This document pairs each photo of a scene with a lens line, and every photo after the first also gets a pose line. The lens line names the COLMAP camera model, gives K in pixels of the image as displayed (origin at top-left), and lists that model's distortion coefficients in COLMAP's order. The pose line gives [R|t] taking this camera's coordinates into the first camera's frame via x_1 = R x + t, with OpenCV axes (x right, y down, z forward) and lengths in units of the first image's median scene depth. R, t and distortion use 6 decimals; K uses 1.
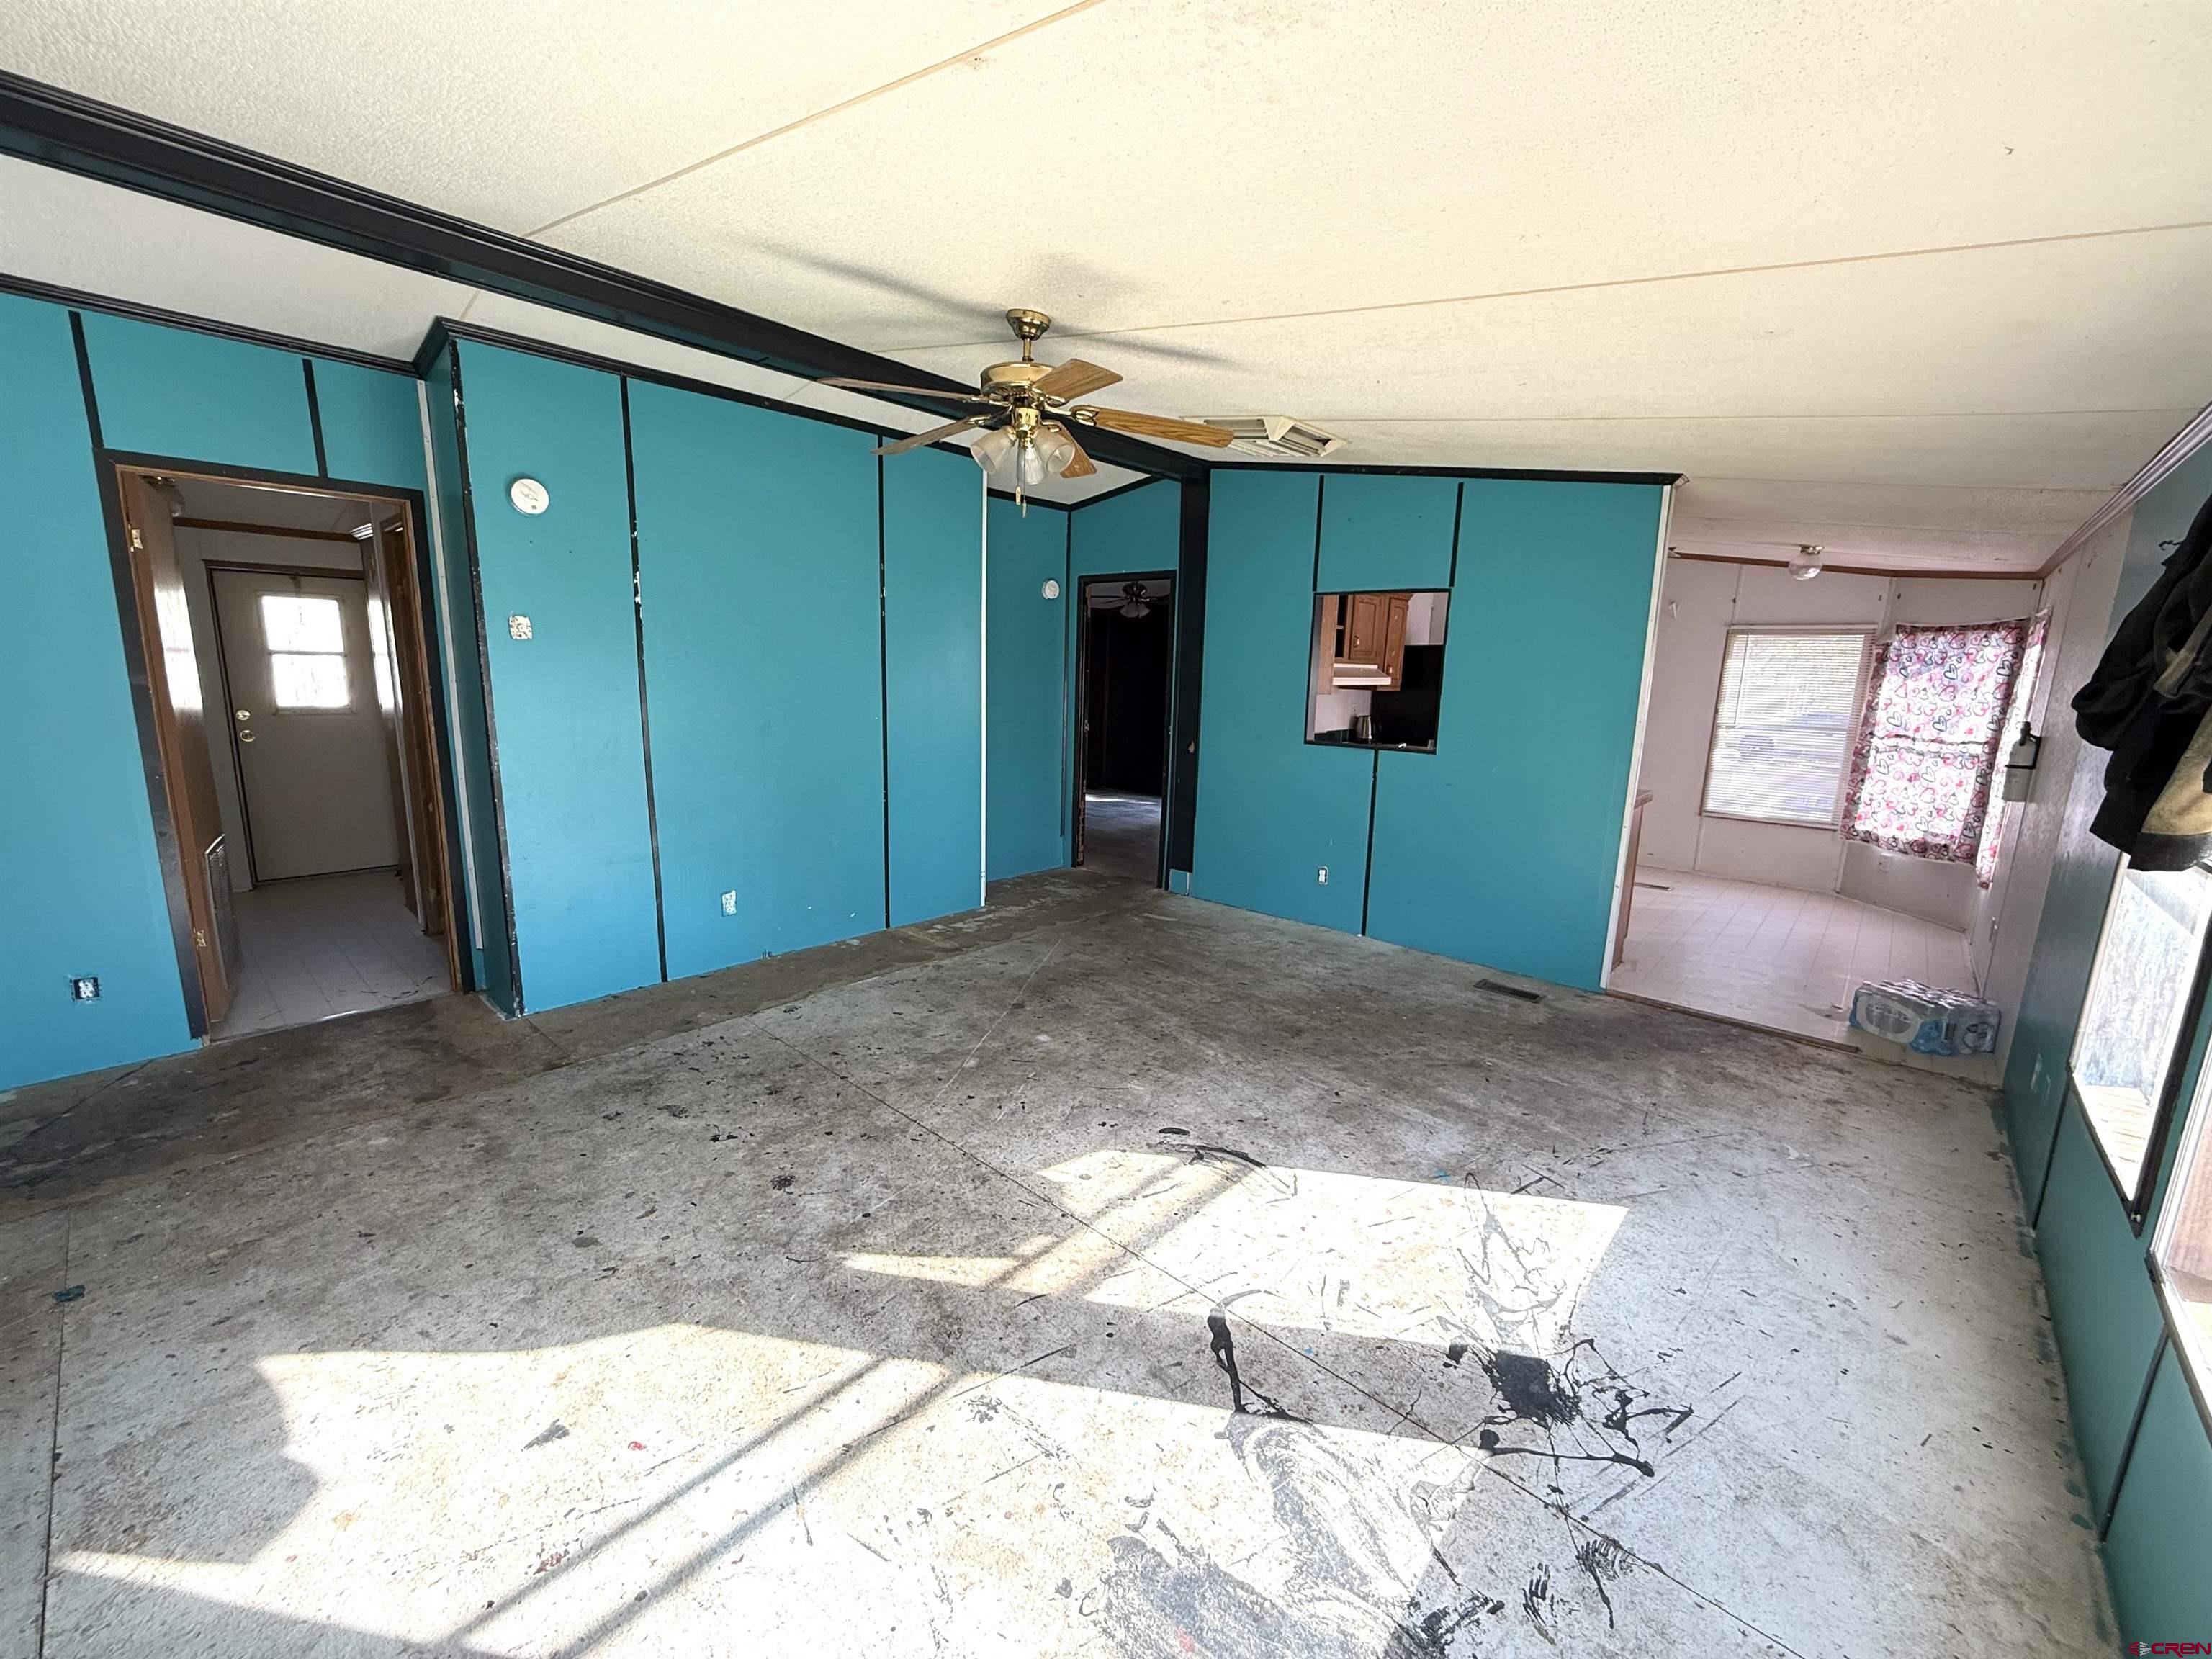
lens RADIAL K [[882.5, 0, 1100.3], [0, 882.5, 828.0], [0, 0, 1]] dist [0.002264, 0.000102]
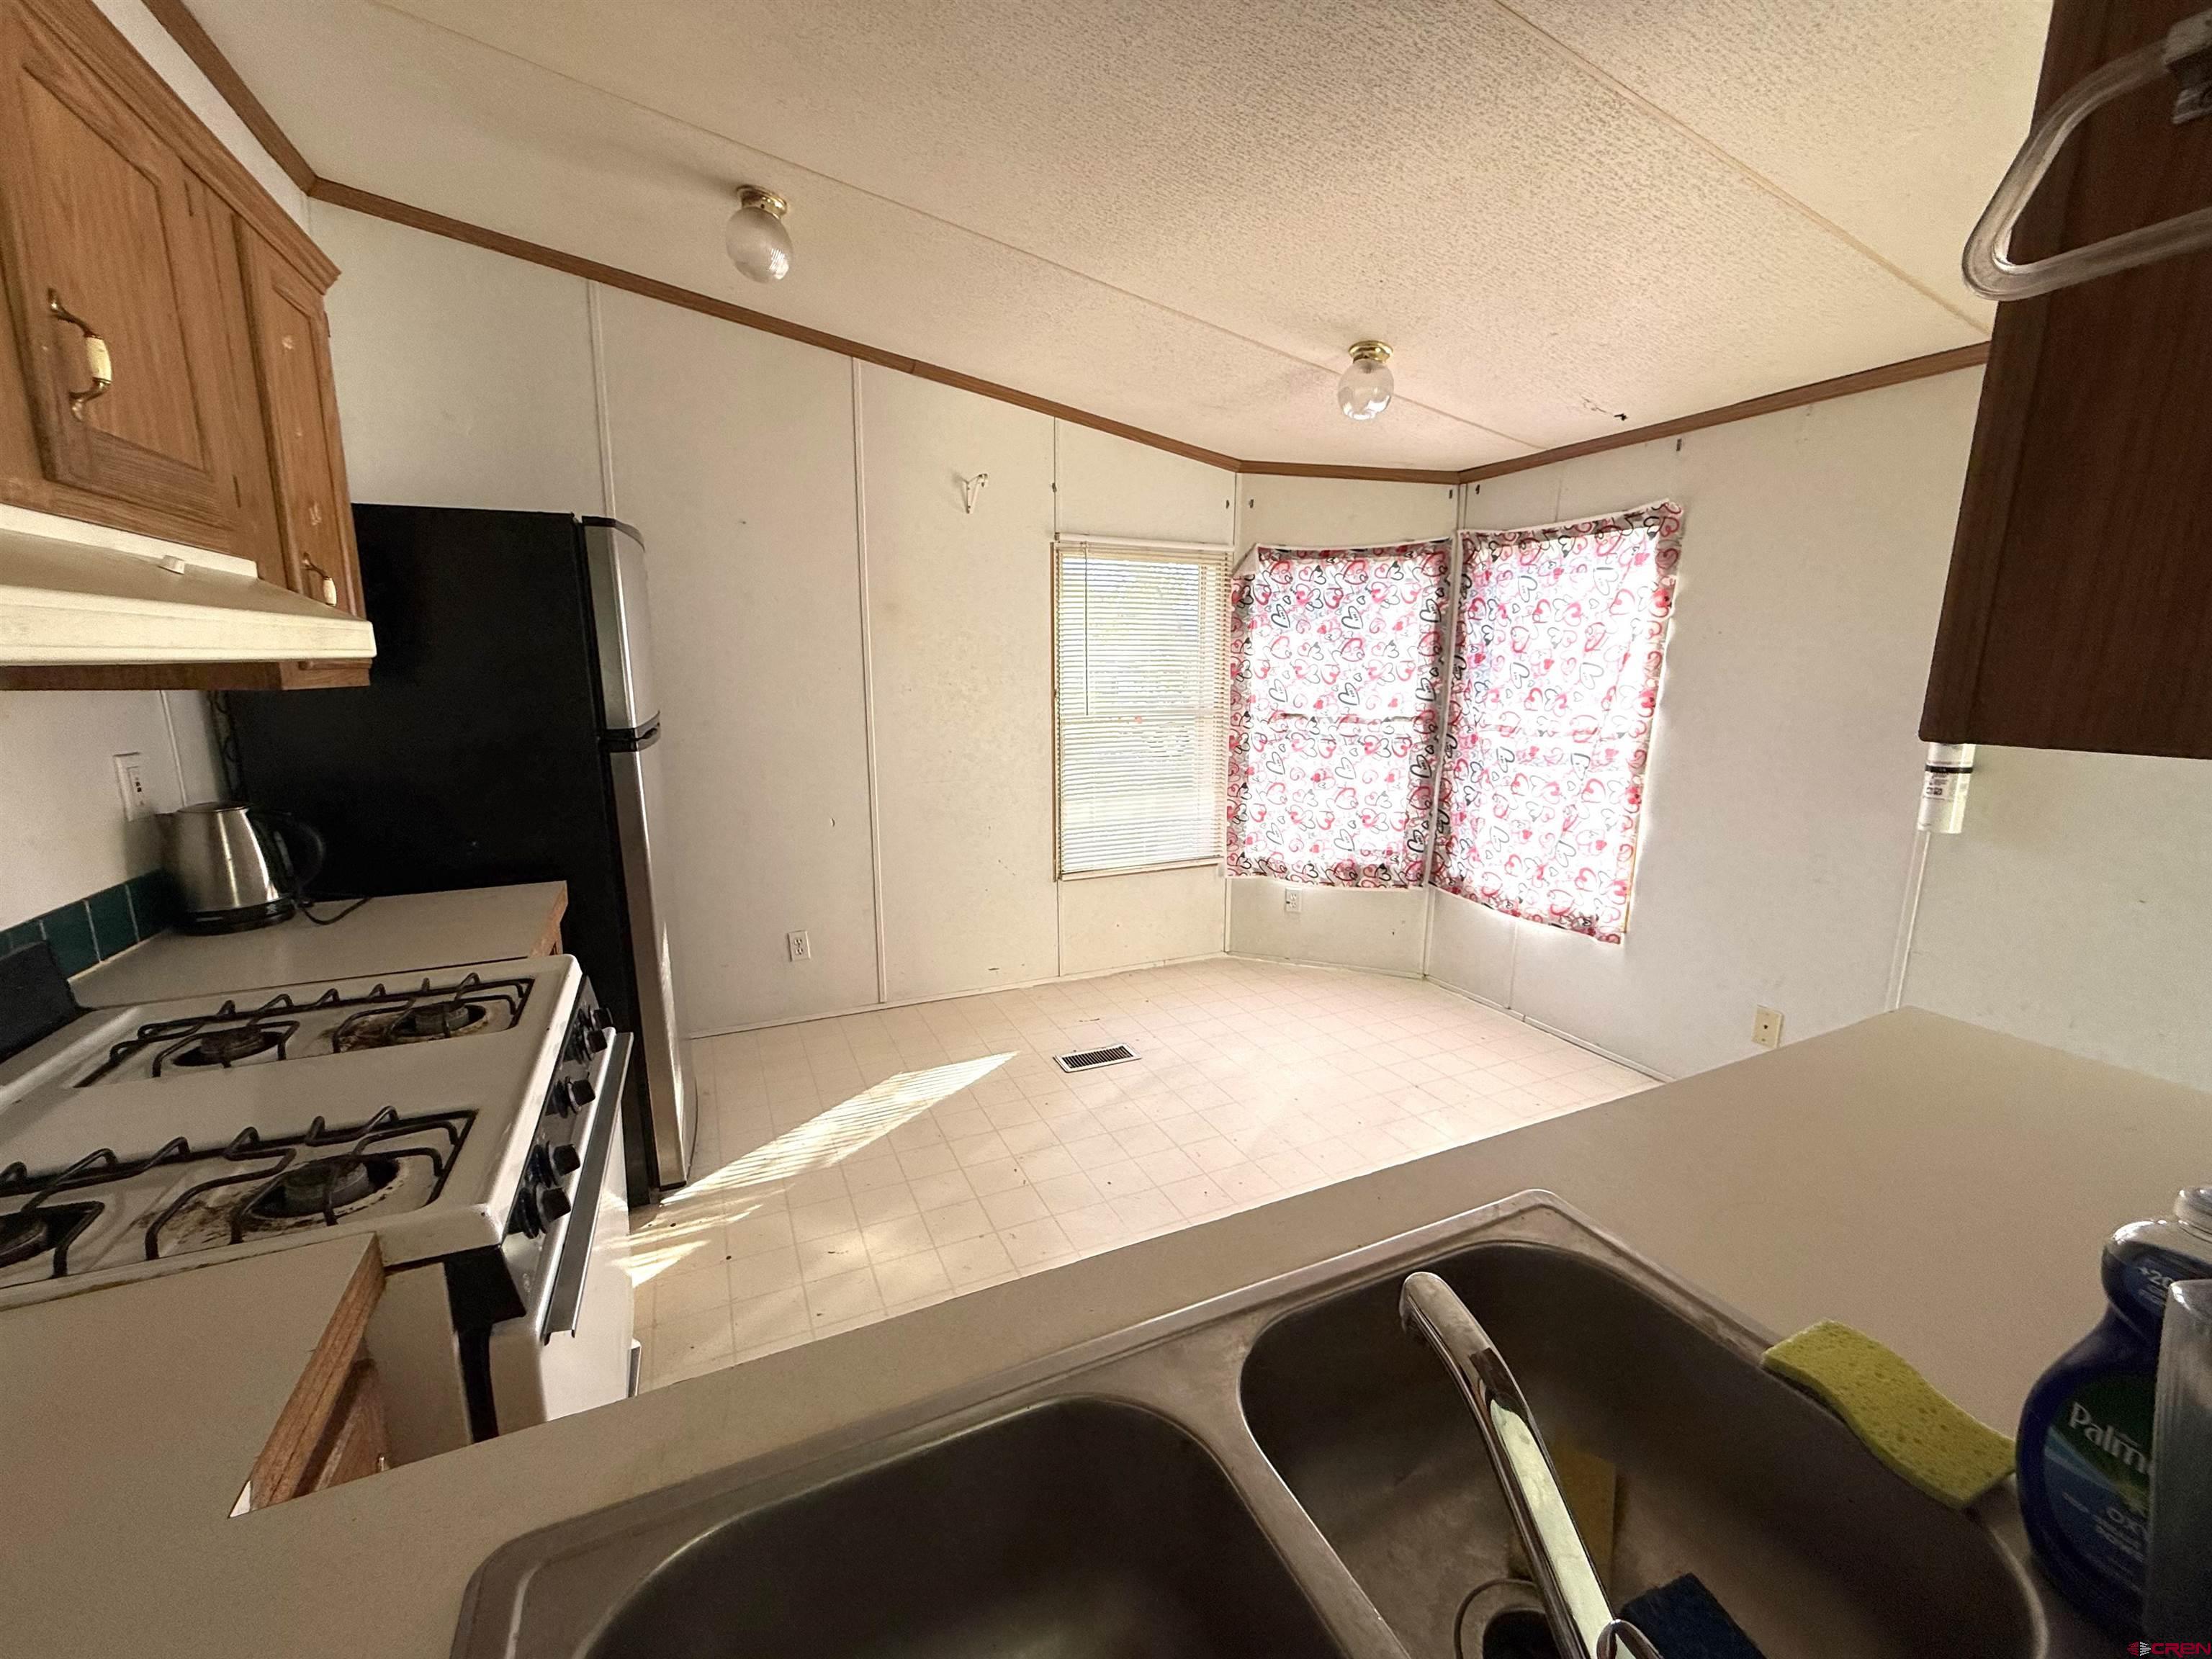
lens RADIAL K [[882.5, 0, 1100.0], [0, 882.5, 830.6], [0, 0, 1]] dist [0.002264, 0.000102]
pose [[0.394366, -0.199041, 0.897139, 0.230060], [0.173693, 0.974809, 0.139921, -0.138947], [-0.902389, 0.100646, 0.419004, 0.865905]]
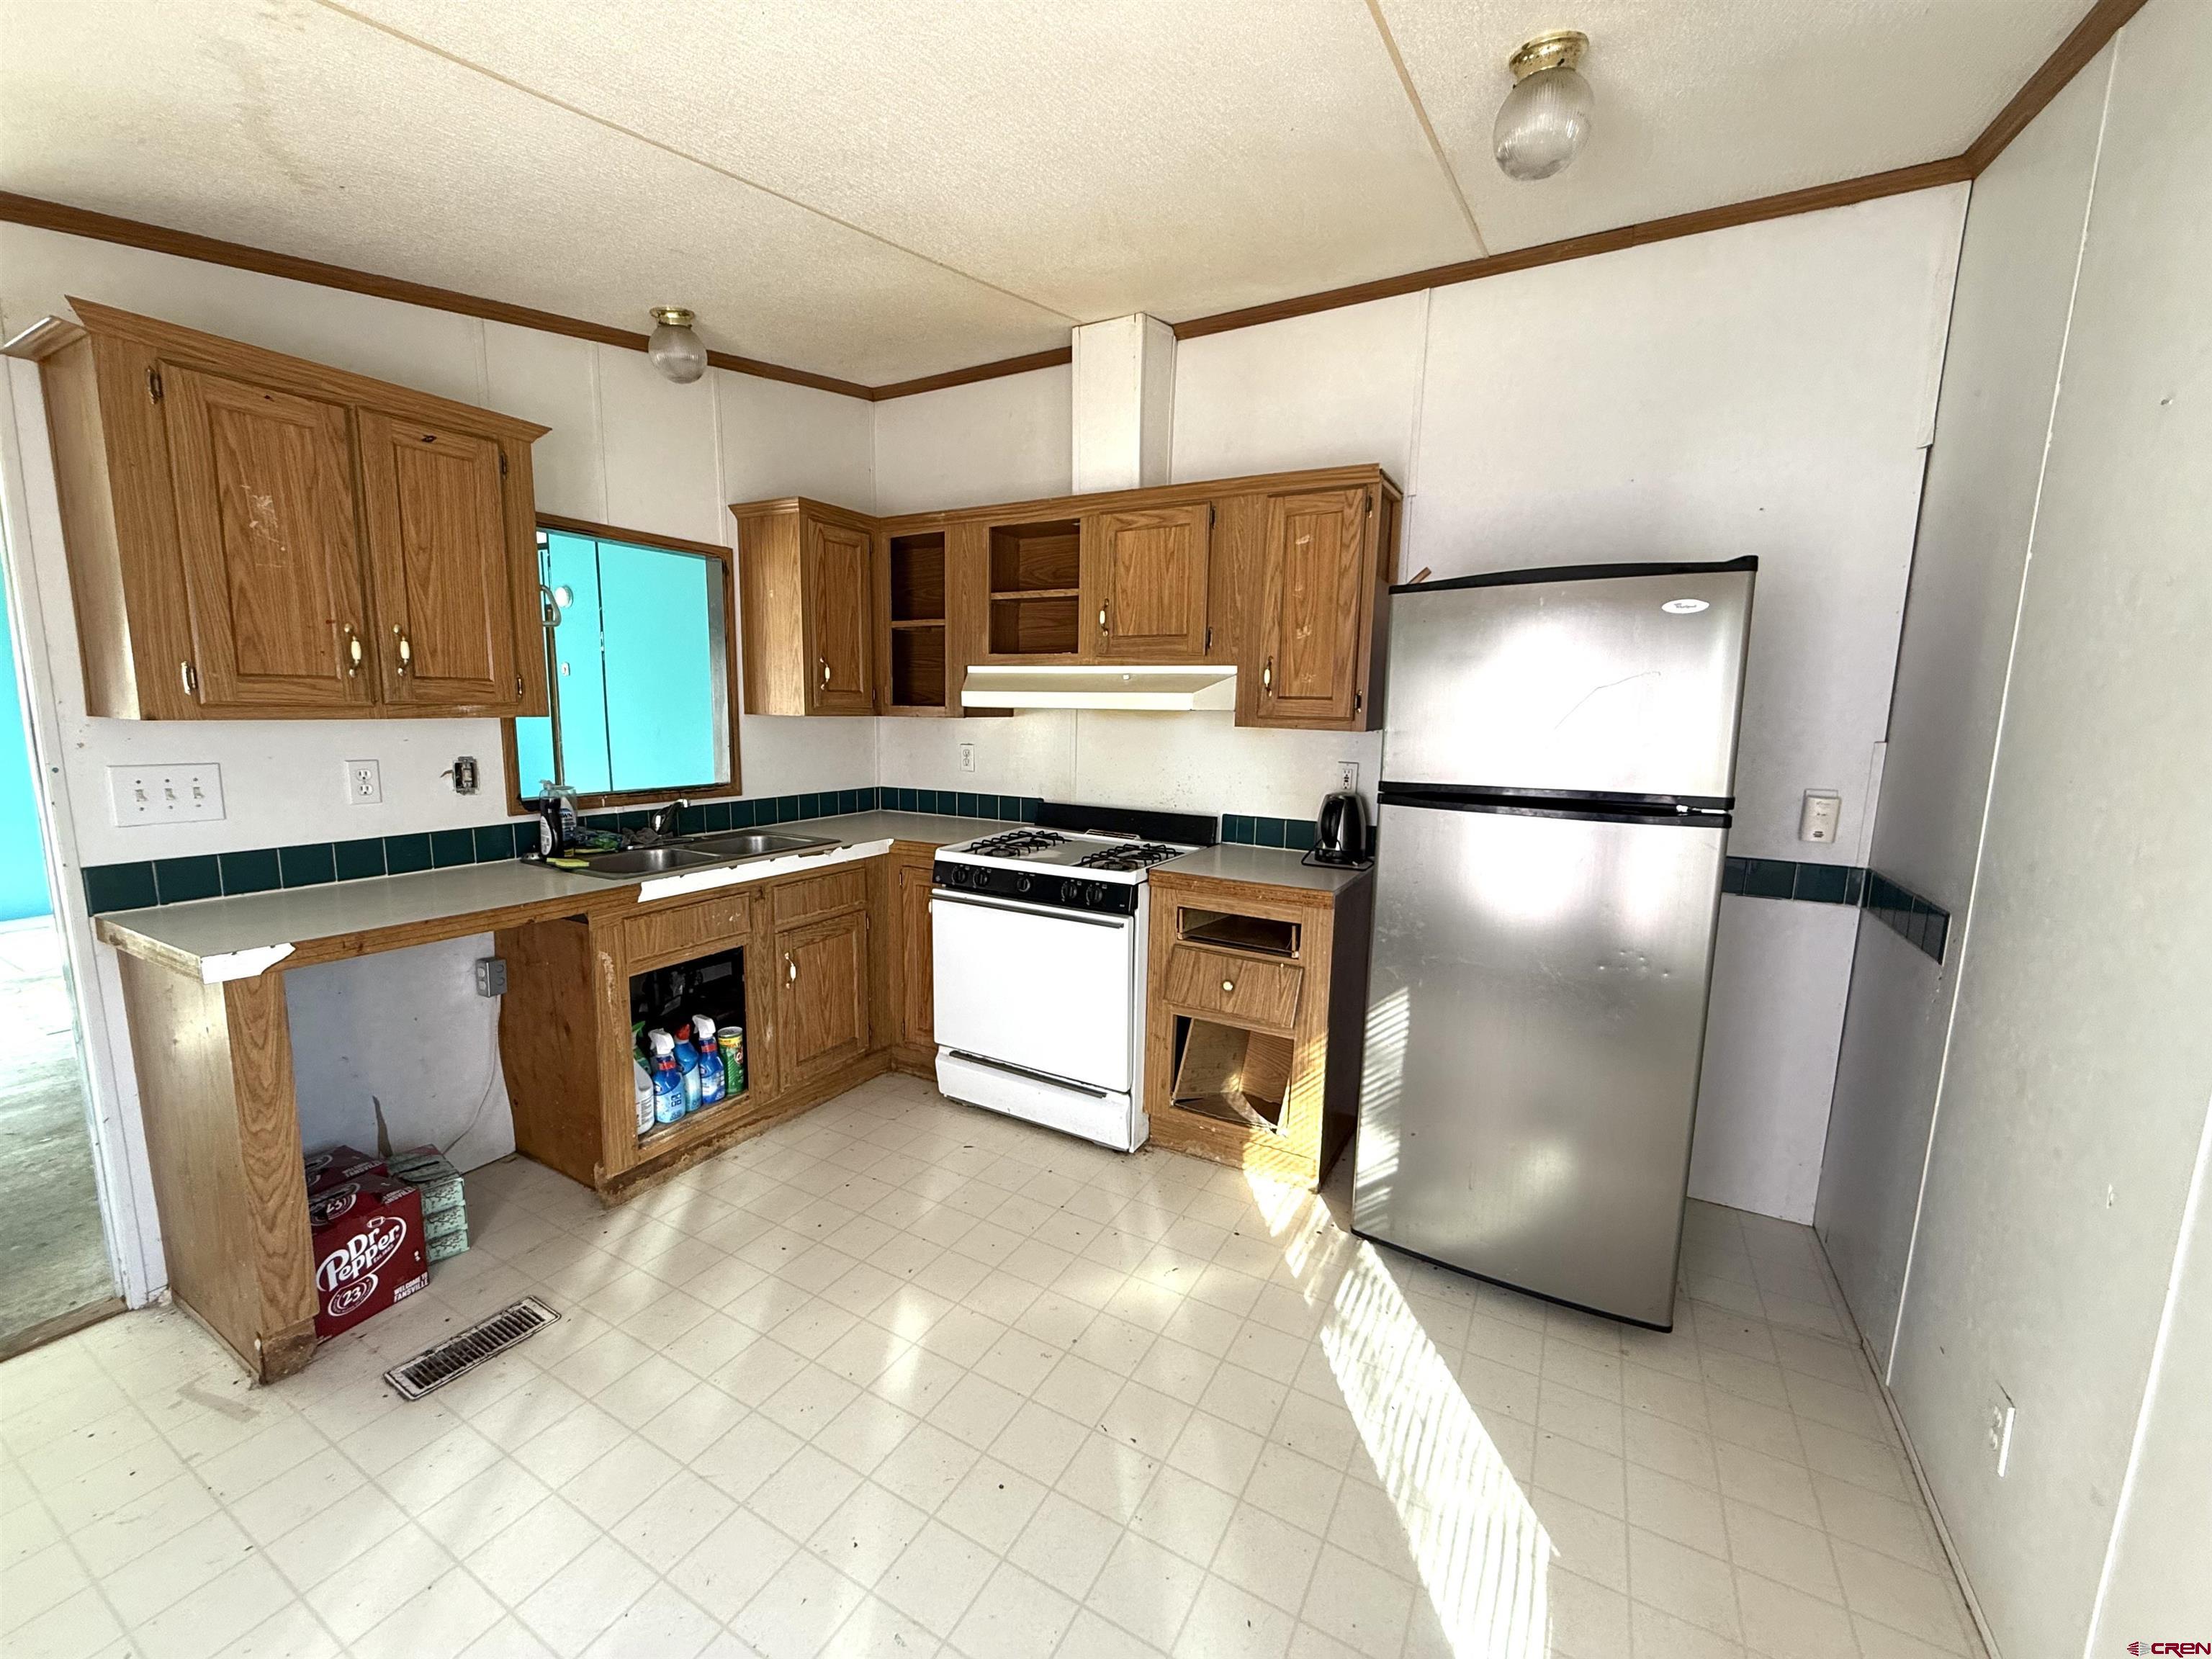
lens RADIAL K [[882.5, 0, 1104.0], [0, 882.5, 827.7], [0, 0, 1]] dist [0.002264, 0.000102]
pose [[0.222456, 0.117341, -0.967856, 0.611882], [-0.196404, 0.977772, 0.073401, -0.142149], [0.954955, 0.173763, 0.240557, 0.941557]]
